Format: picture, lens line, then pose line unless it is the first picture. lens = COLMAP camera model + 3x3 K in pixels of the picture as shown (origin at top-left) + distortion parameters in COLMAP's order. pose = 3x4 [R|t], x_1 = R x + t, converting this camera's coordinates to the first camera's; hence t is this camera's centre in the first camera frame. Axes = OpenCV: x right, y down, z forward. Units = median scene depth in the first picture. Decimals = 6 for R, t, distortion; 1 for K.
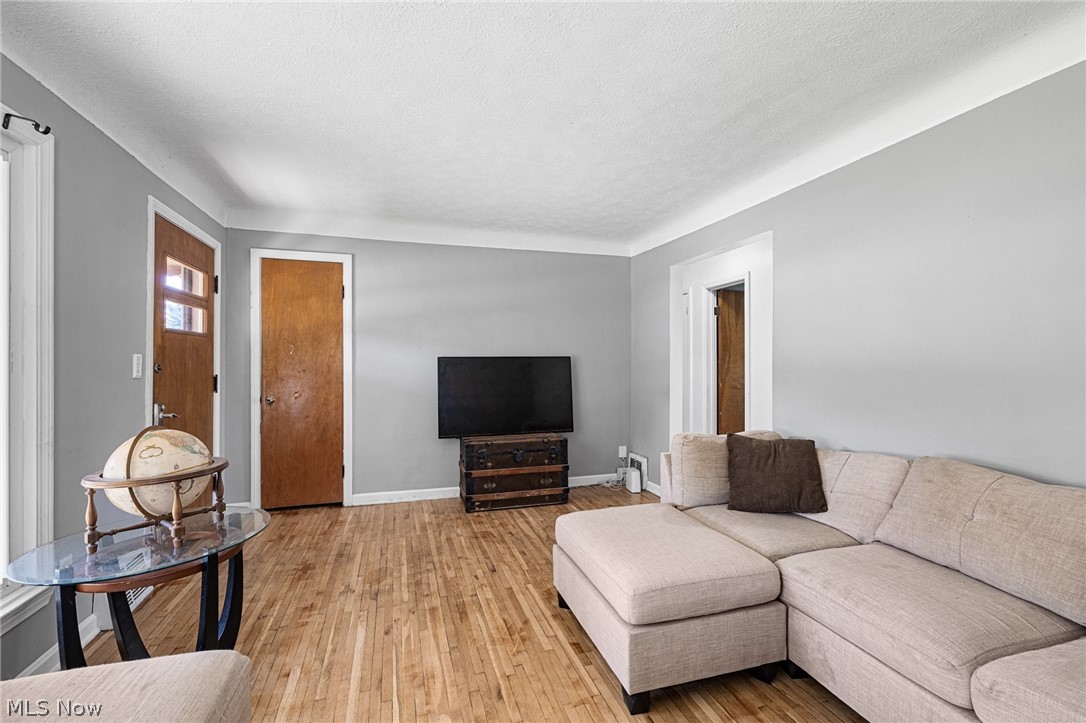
lens RADIAL K [[461.1, 0, 538.7], [0, 461.1, 357.9], [0, 0, 1]] dist [0.001266, 0.000139]
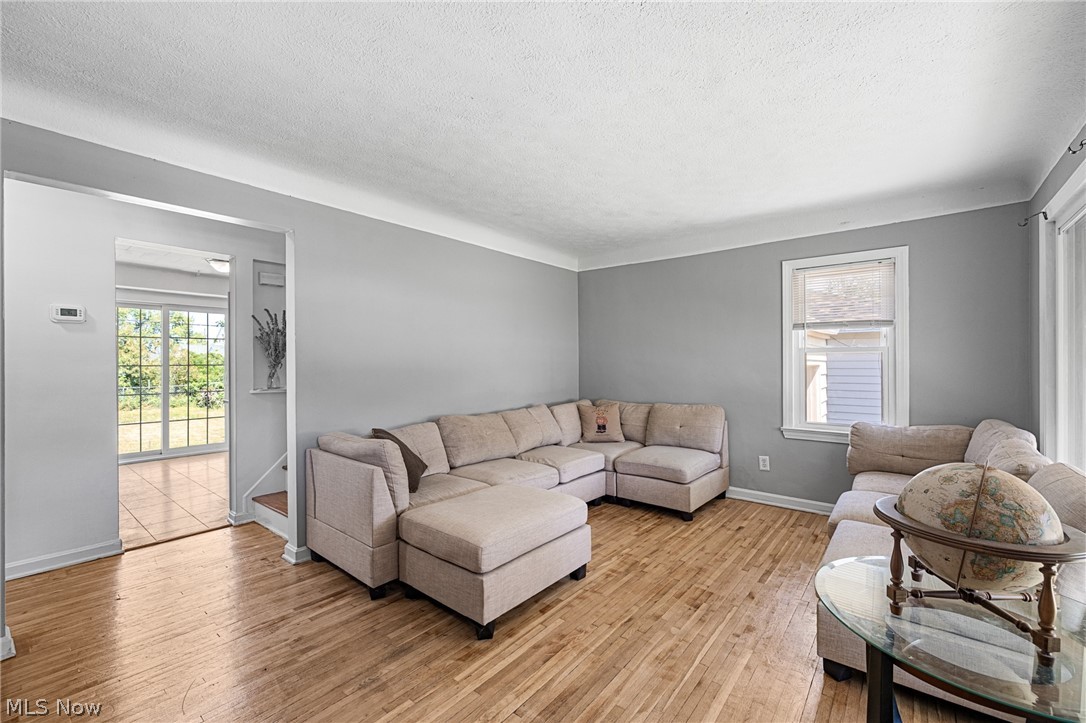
lens RADIAL K [[461.1, 0, 551.8], [0, 461.1, 362.5], [0, 0, 1]] dist [0.001266, 0.000139]
pose [[-0.567638, 0.005256, 0.823262, -0.900660], [0.001406, 0.999984, -0.005414, 0.009494], [-0.823277, -0.001915, -0.567636, 1.670051]]
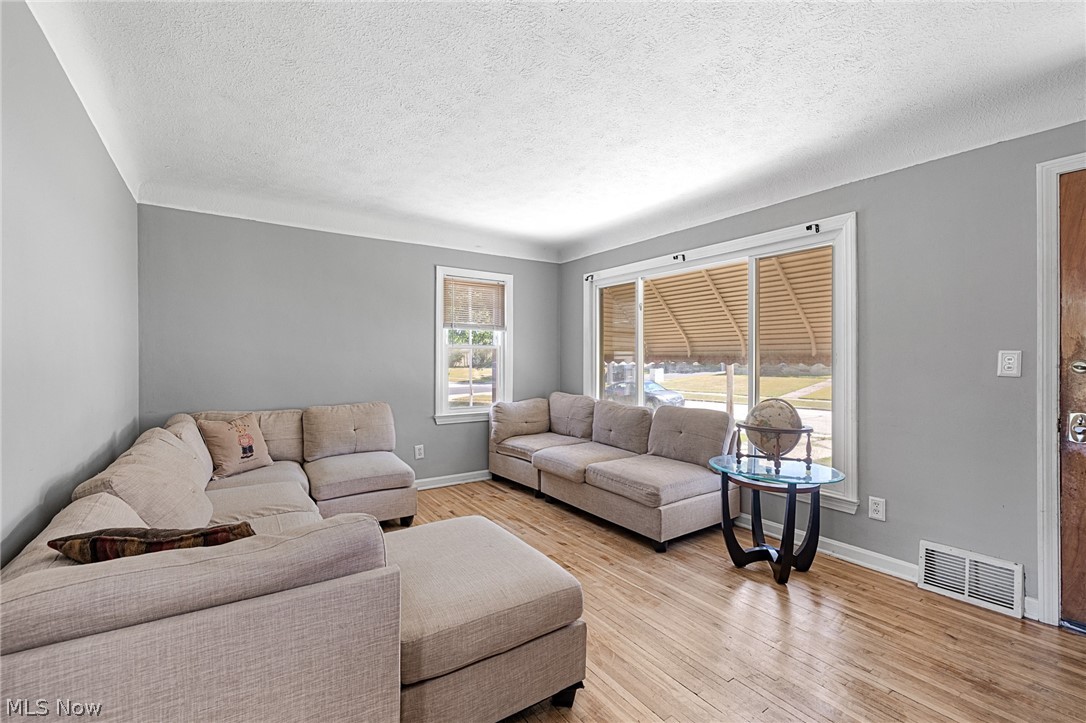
lens RADIAL K [[461.1, 0, 549.7], [0, 461.1, 359.0], [0, 0, 1]] dist [0.001266, 0.000139]
pose [[-0.949438, 0.001294, -0.313951, 0.360770], [0.001779, 0.999998, -0.001258, 0.014041], [0.313949, -0.001753, -0.949438, 1.982684]]
